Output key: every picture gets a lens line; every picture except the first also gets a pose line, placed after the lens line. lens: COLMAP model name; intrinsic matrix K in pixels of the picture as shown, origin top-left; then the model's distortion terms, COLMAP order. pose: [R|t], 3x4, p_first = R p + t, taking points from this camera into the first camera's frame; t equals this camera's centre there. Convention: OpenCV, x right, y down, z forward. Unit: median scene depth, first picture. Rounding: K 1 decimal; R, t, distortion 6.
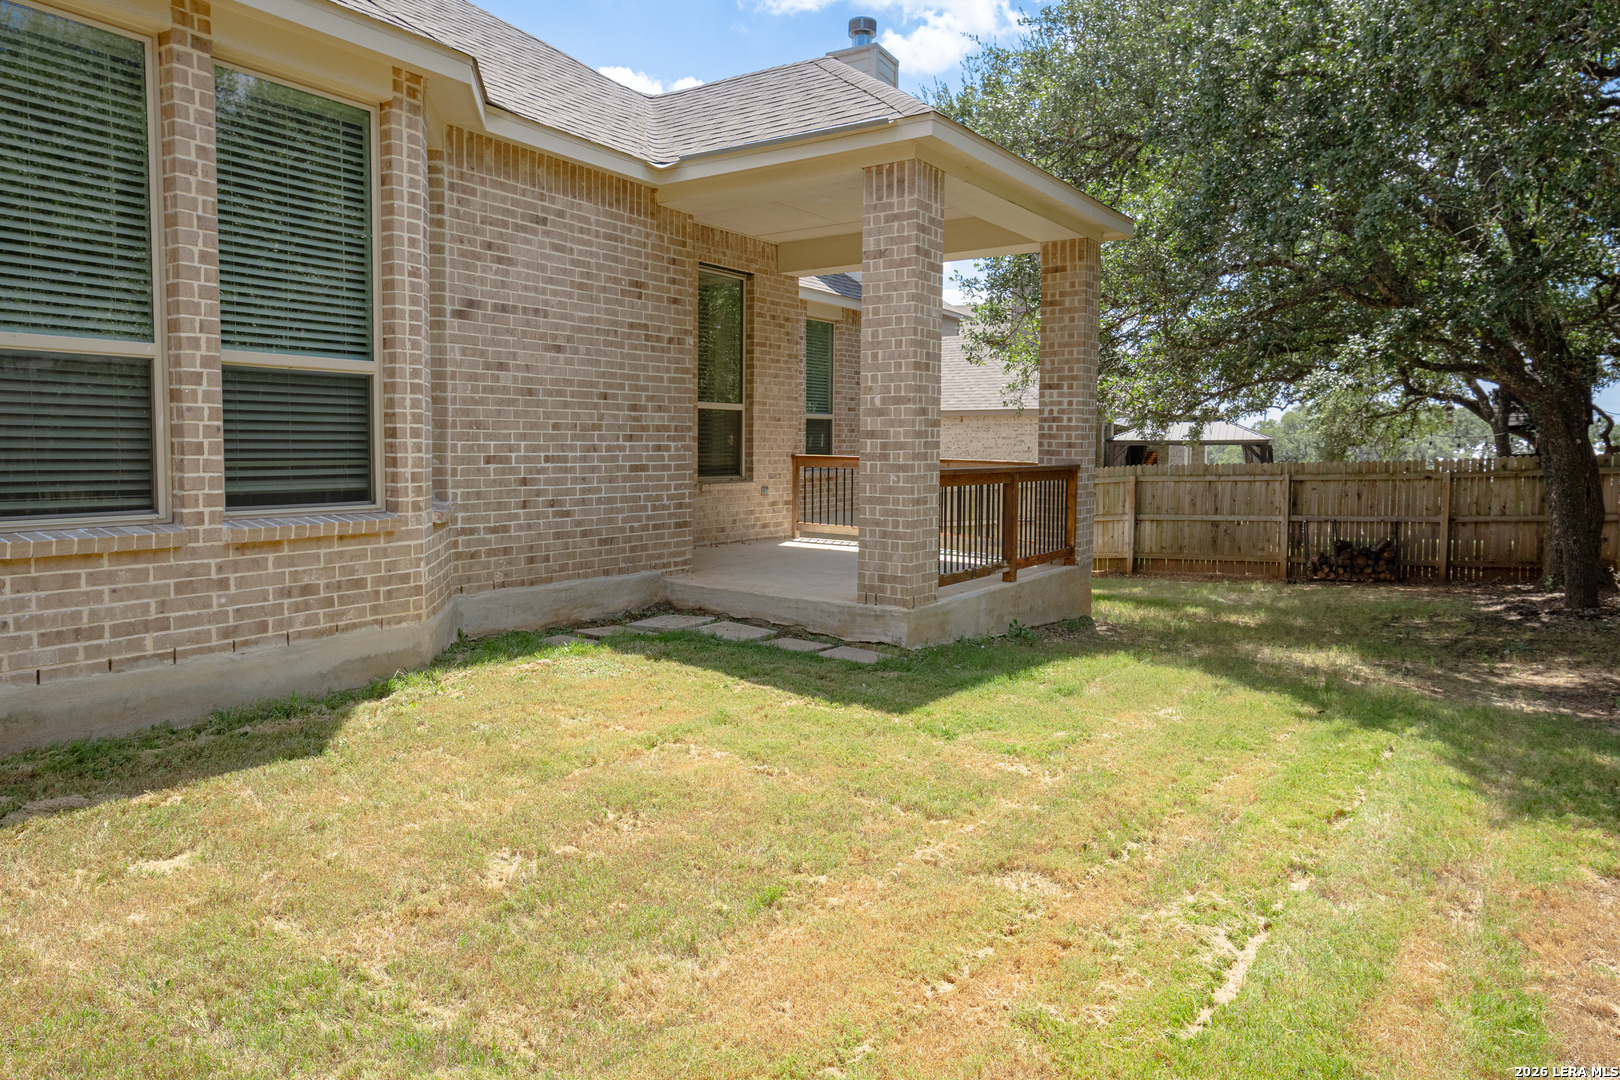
lens RADIAL K [[1066.4, 0, 810.0], [0, 1066.4, 540.0], [0, 0, 1]] dist [0.071798, 0.000599]
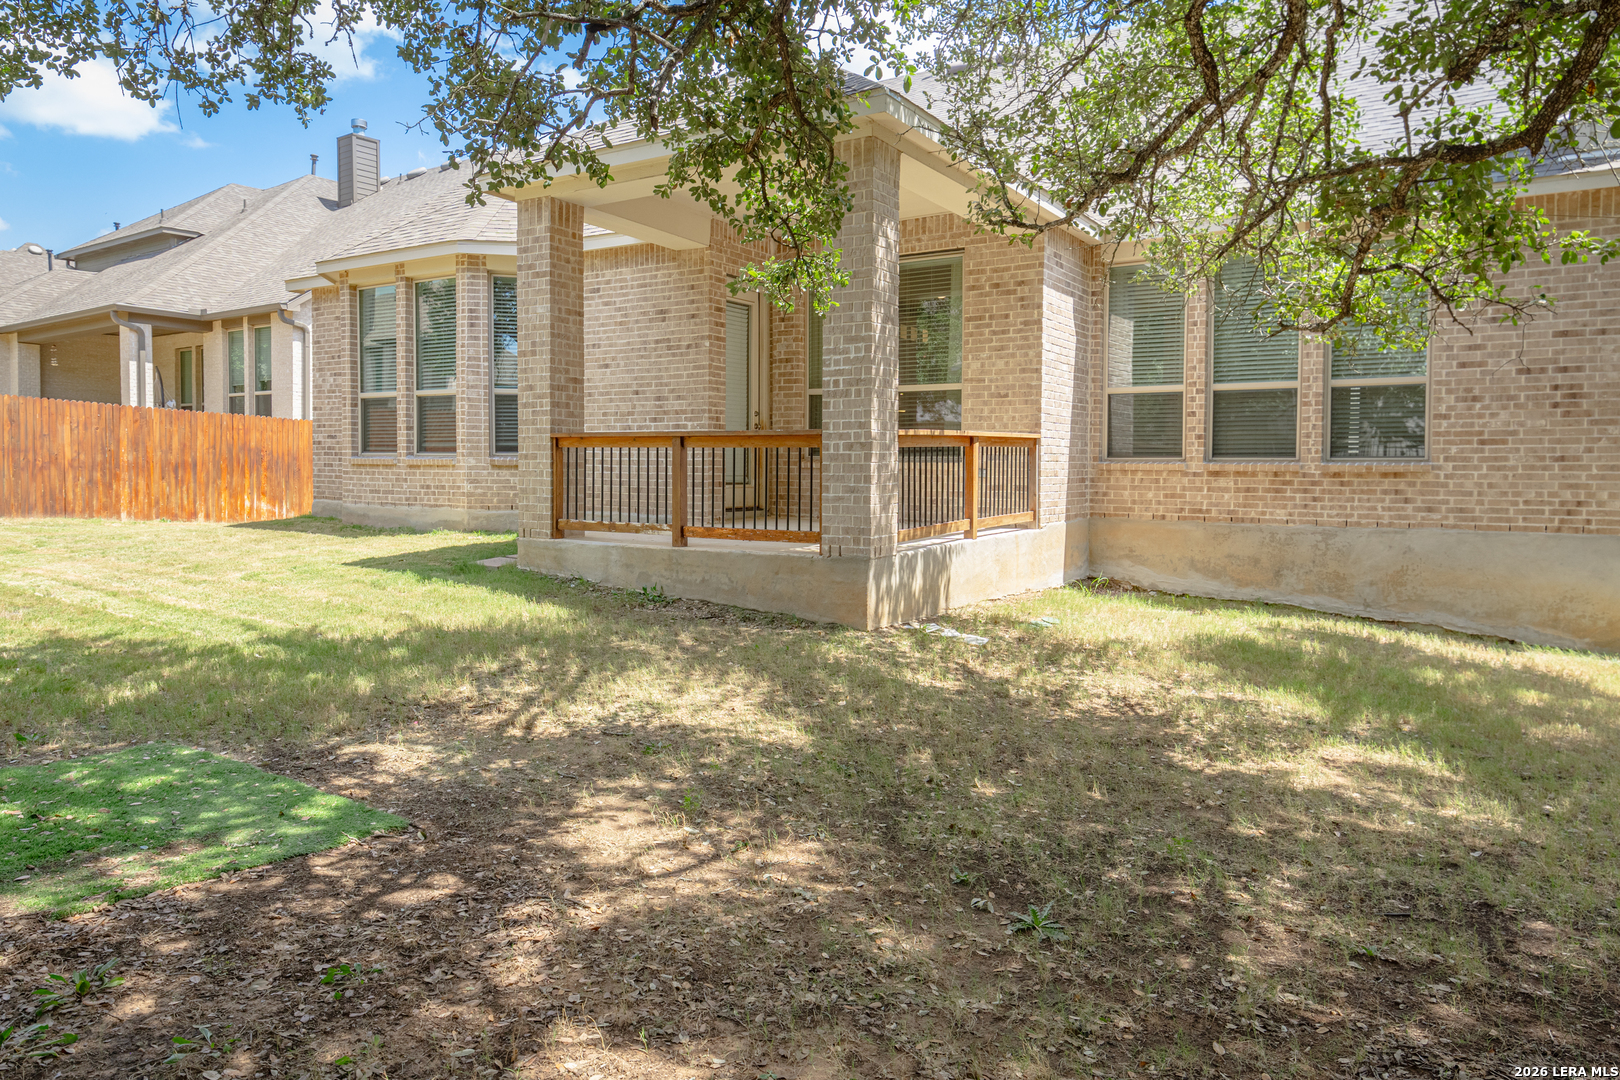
lens RADIAL K [[1066.4, 0, 810.0], [0, 1066.4, 540.0], [0, 0, 1]] dist [0.071798, 0.000599]
pose [[0.018832, 0.057967, -0.998141, 1.326204], [-0.100467, 0.993375, 0.055795, -0.037562], [0.994762, 0.099230, 0.024531, 1.232146]]
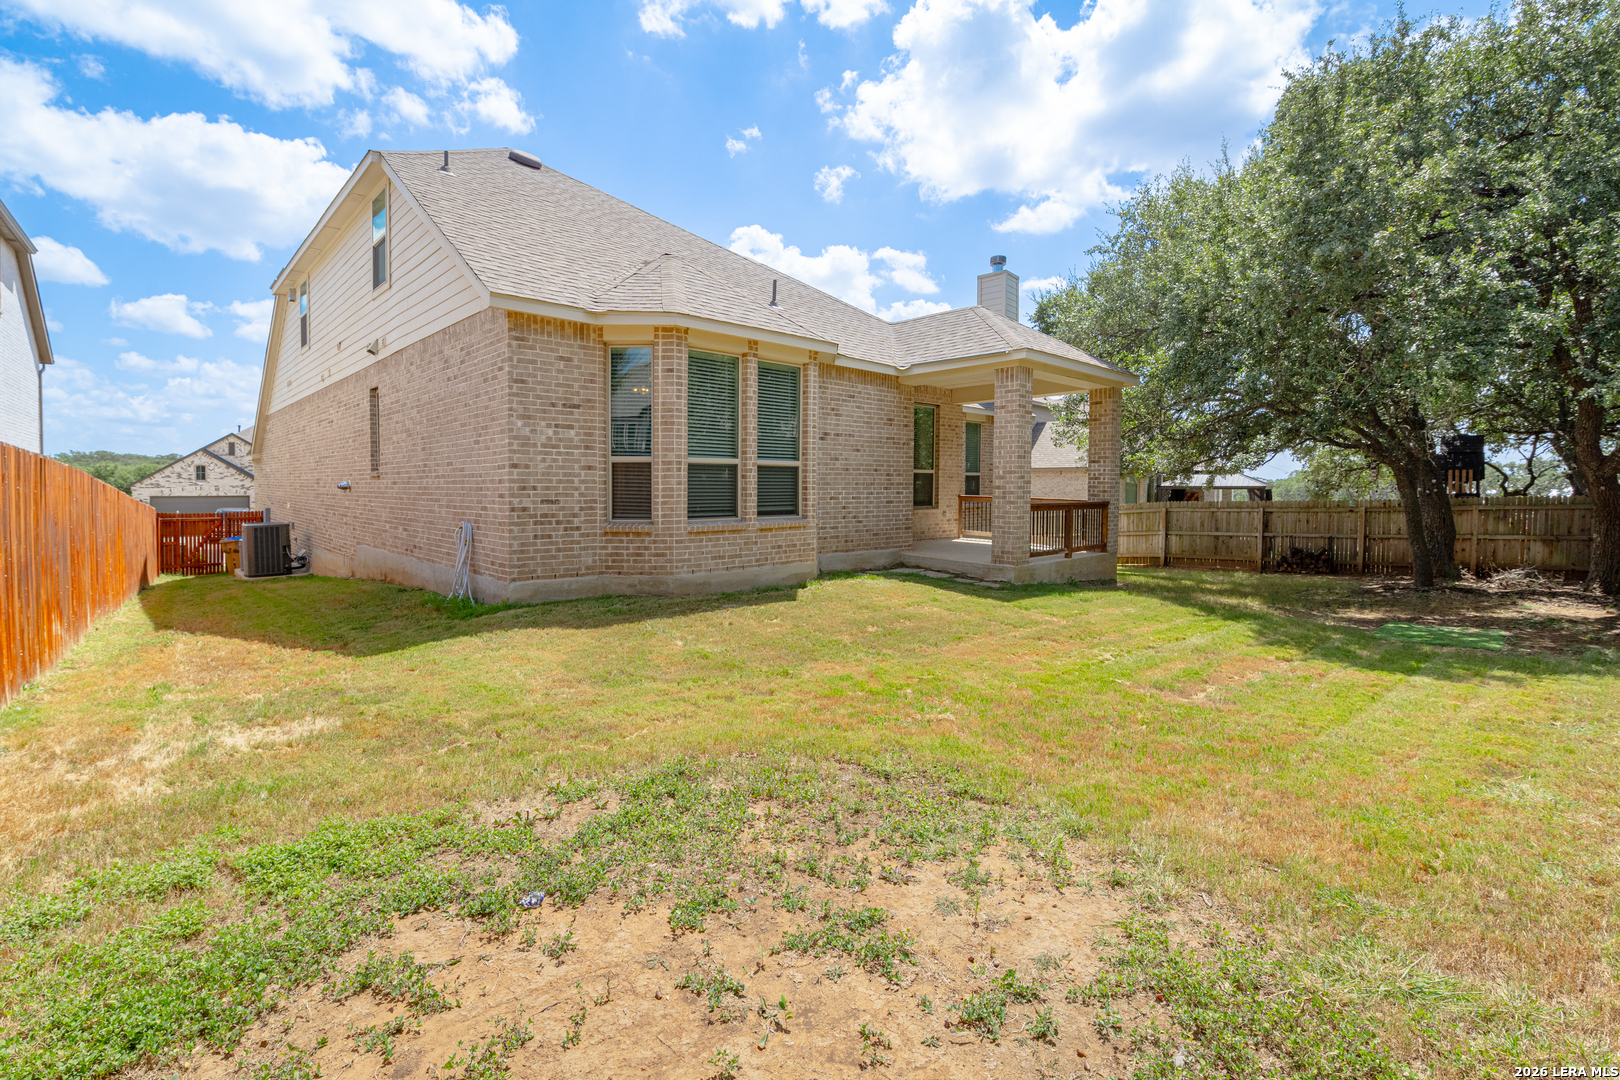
lens RADIAL K [[713.4, 0, 804.6], [0, 713.4, 512.8], [0, 0, 1]] dist [-0.002244, -0.001149]
pose [[0.975985, 0.008217, -0.217683, -0.011180], [-0.019411, 0.998594, -0.049335, 0.032931], [0.216972, 0.052376, 0.974772, -0.499069]]
